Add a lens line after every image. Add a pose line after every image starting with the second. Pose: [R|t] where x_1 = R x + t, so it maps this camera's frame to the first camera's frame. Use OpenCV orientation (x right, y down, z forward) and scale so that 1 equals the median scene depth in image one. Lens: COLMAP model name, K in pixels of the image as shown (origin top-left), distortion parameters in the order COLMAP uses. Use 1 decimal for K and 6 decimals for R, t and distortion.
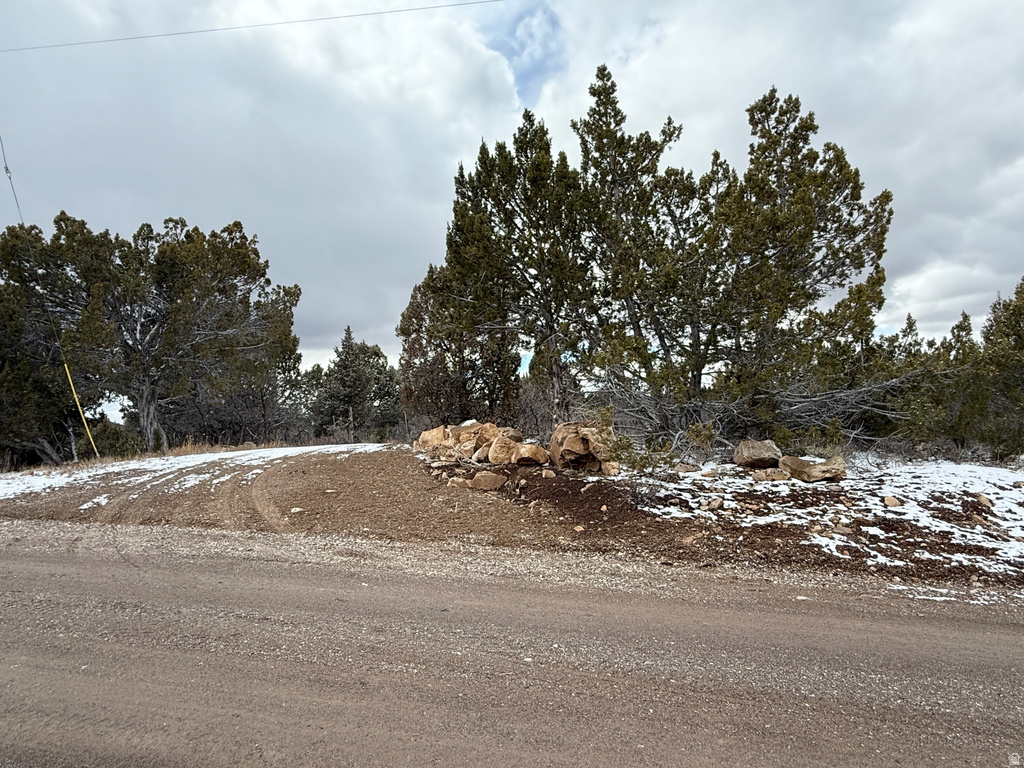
lens RADIAL K [[569.2, 0, 511.0], [0, 569.2, 386.6], [0, 0, 1]] dist [0.010273, 0.001556]
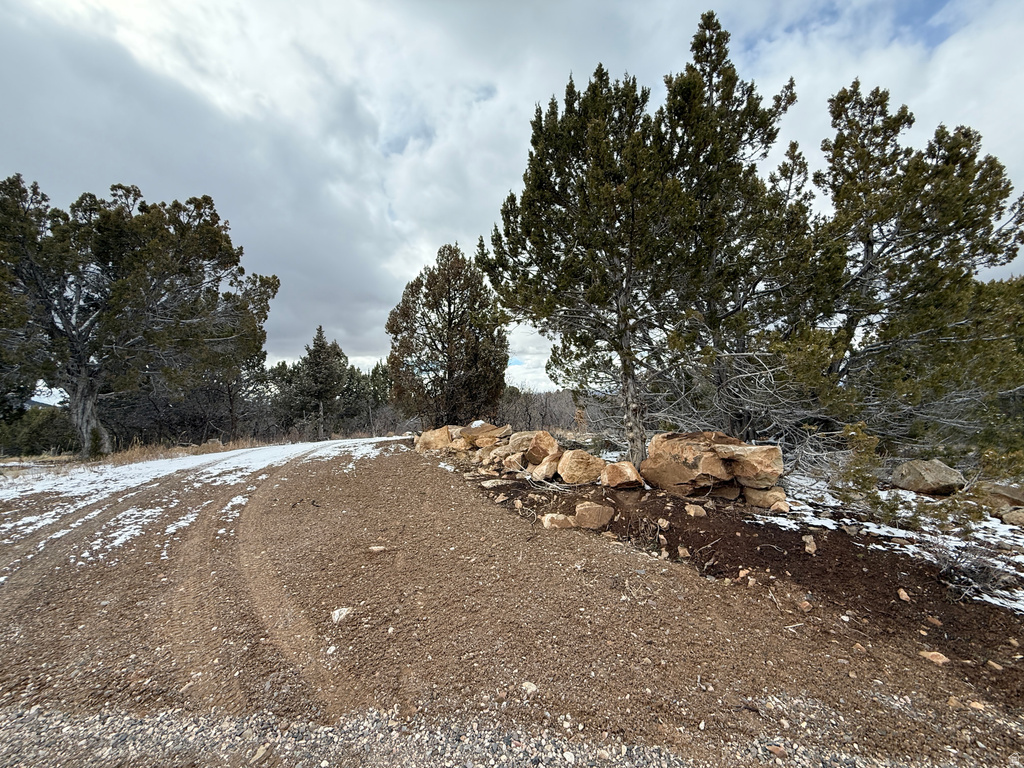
lens RADIAL K [[410.1, 0, 514.0], [0, 410.1, 383.4], [0, 0, 1]] dist [0.002887, 0.000024]
pose [[0.977208, 0.020011, 0.211337, -0.134216], [-0.018923, 0.999795, -0.007166, -0.000544], [-0.211437, 0.003004, 0.977387, 0.258987]]
